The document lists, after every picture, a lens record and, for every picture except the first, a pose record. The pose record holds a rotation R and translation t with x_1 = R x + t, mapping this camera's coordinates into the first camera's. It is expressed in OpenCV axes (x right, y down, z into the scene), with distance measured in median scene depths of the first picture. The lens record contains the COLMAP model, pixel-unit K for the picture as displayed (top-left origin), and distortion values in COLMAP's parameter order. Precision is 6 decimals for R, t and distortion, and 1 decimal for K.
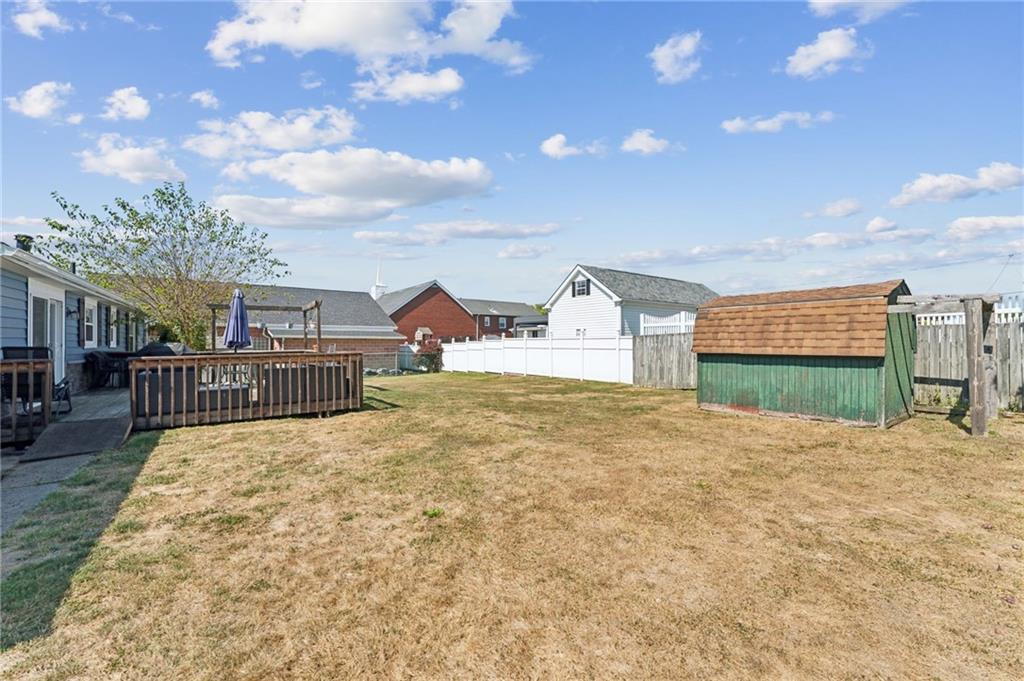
lens RADIAL K [[403.7, 0, 514.9], [0, 403.7, 340.0], [0, 0, 1]] dist [-0.001558, -0.000095]
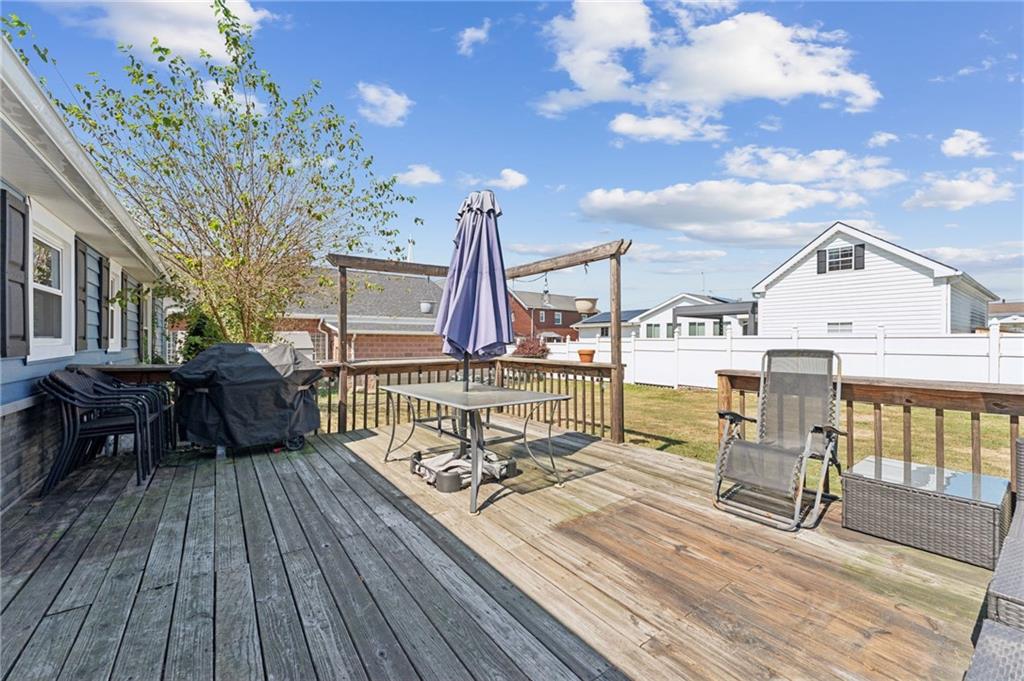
lens RADIAL K [[403.7, 0, 511.3], [0, 403.7, 339.3], [0, 0, 1]] dist [-0.001558, -0.000095]
pose [[0.999962, 0.006527, 0.005767, -0.161462], [-0.006554, 0.999967, 0.004768, -0.000226], [-0.005736, -0.004806, 0.999972, 0.158983]]
